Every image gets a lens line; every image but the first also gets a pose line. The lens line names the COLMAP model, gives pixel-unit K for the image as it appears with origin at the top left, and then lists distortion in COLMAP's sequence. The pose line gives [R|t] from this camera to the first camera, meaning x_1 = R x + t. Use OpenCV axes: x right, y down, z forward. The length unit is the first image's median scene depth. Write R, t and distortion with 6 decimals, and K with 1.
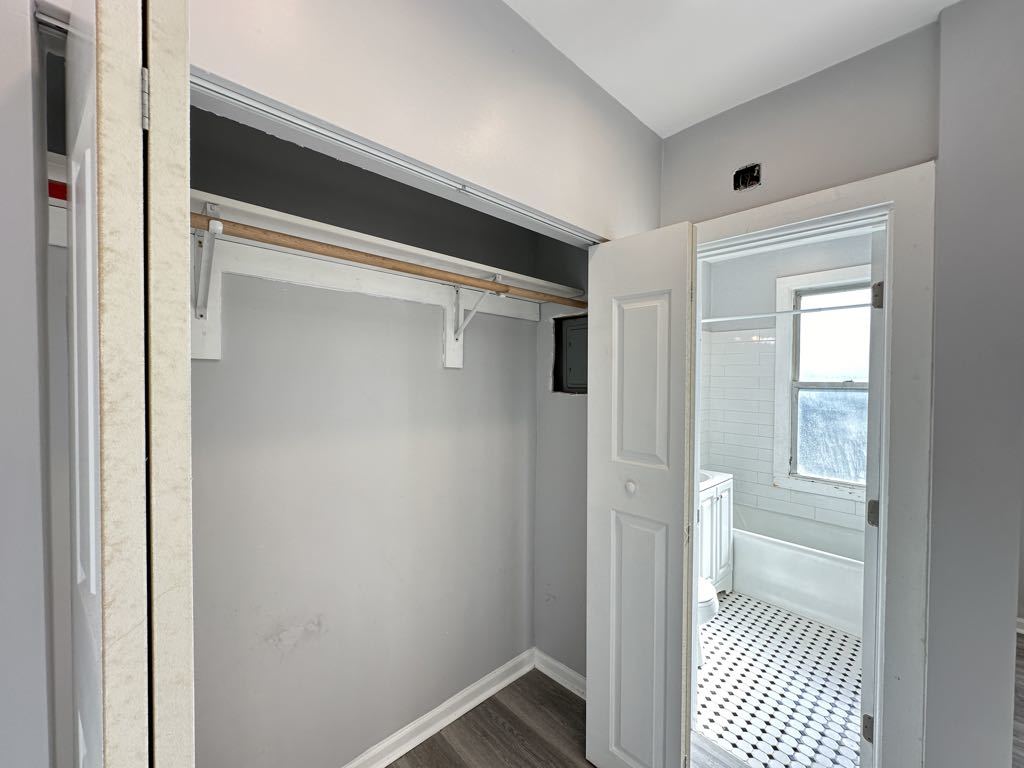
lens RADIAL K [[407.9, 0, 512.0], [0, 407.9, 384.0], [0, 0, 1]] dist [-0.002509, 0.000068]
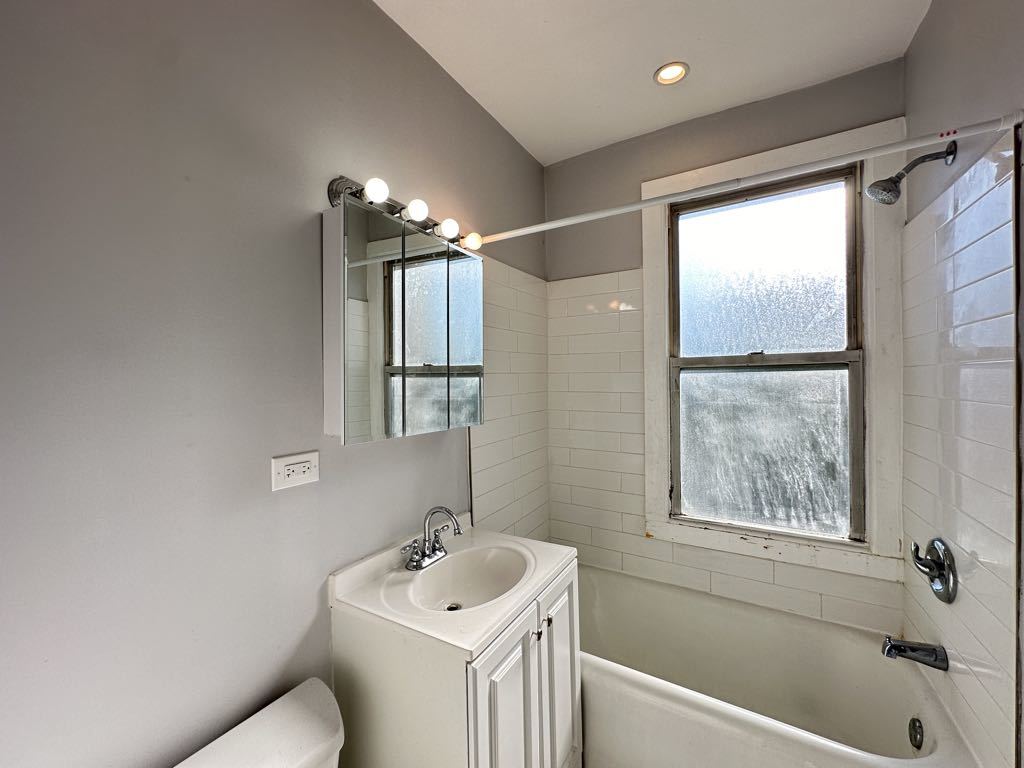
lens RADIAL K [[407.9, 0, 512.0], [0, 407.9, 384.0], [0, 0, 1]] dist [-0.002509, 0.000068]
pose [[0.957883, -0.028730, 0.285716, 0.310620], [0.028120, 0.999585, 0.006241, 0.022358], [-0.285777, 0.002056, 0.958294, 0.518285]]
